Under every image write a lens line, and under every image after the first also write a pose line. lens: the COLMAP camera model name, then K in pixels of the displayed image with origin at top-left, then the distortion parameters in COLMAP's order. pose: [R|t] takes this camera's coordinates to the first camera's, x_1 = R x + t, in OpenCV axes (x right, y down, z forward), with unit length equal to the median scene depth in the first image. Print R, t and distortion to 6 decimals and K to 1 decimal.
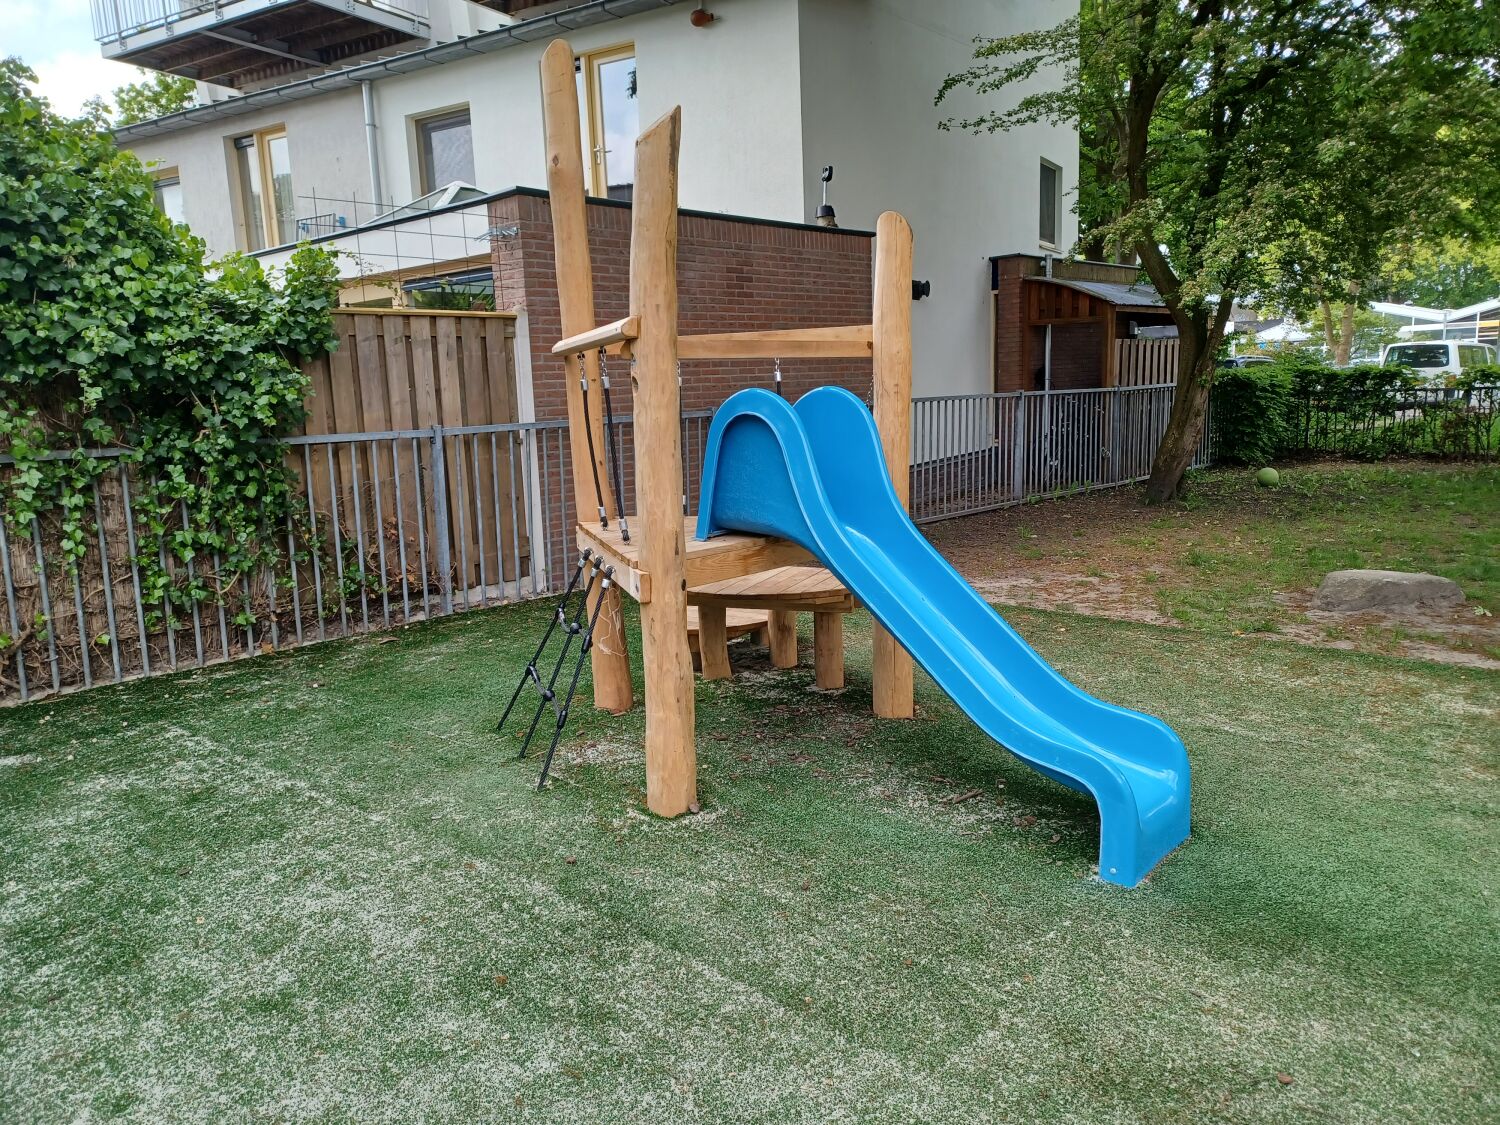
lens RADIAL K [[1087.8, 0, 751.9], [0, 1087.8, 561.4], [0, 0, 1]] dist [0.082655, -0.103500]
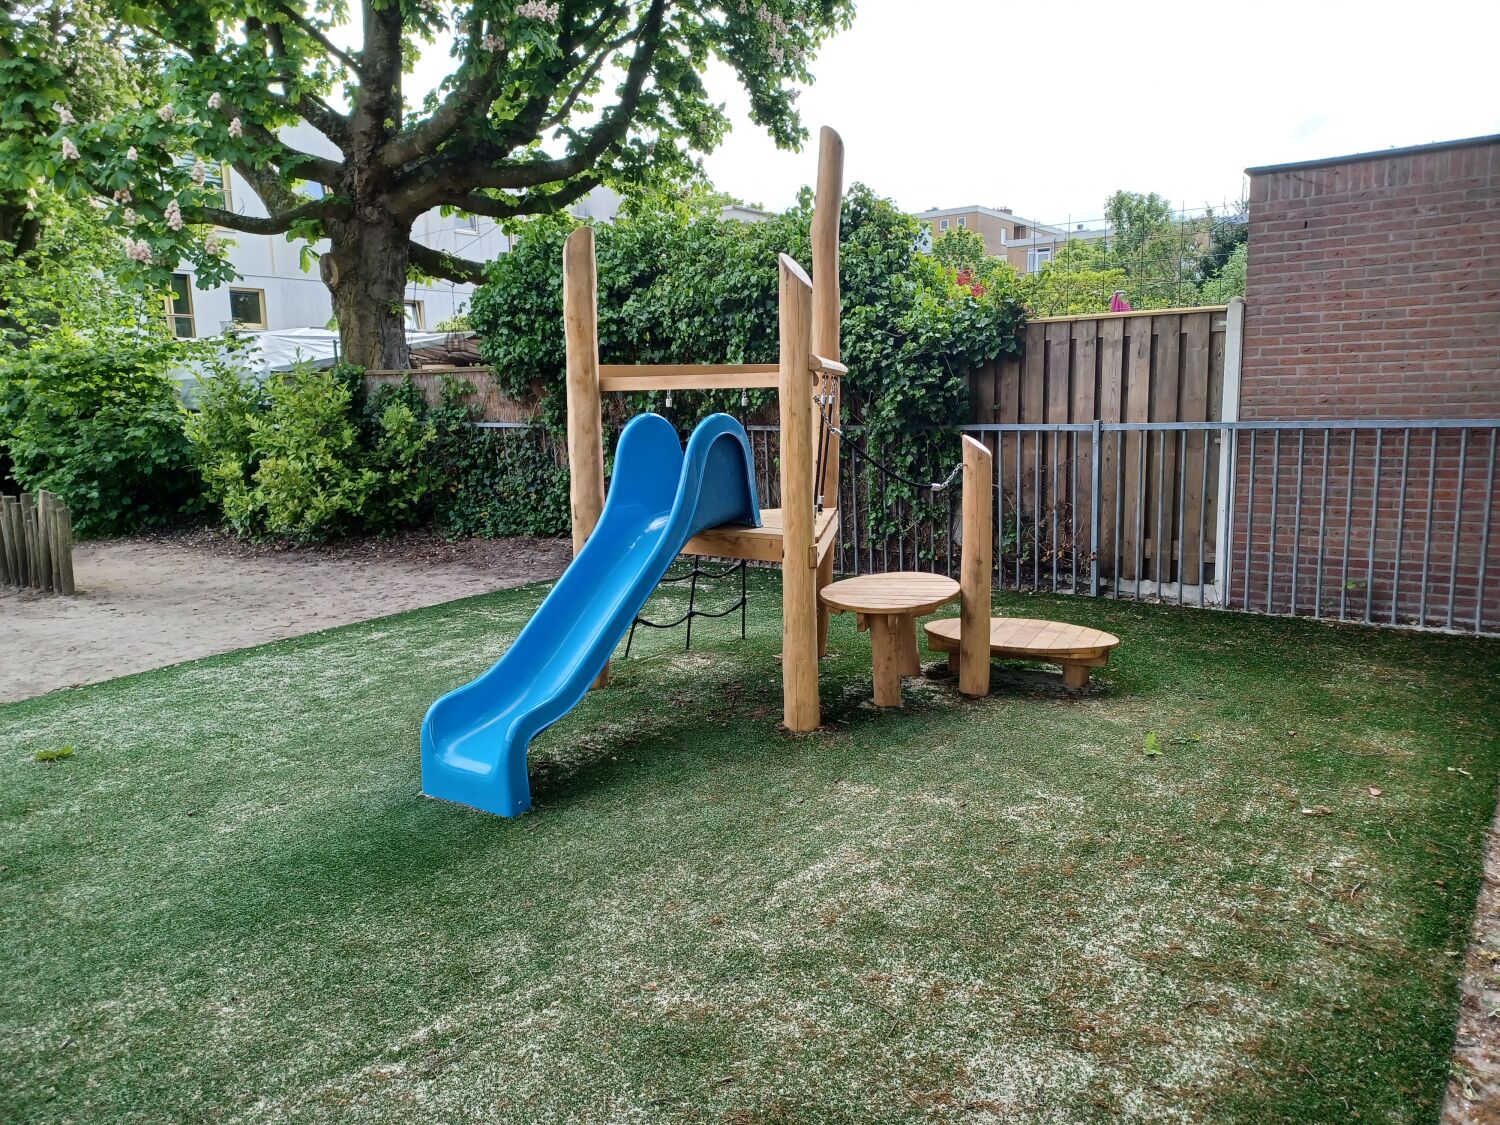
lens RADIAL K [[1083.3, 0, 753.1], [0, 1083.3, 562.0], [0, 0, 1]] dist [0.108527, -0.158272]
pose [[0.114686, 0.187842, -0.975481, 0.781200], [-0.140197, 0.975192, 0.171304, -0.130445], [0.983459, 0.117113, 0.138176, 0.551015]]
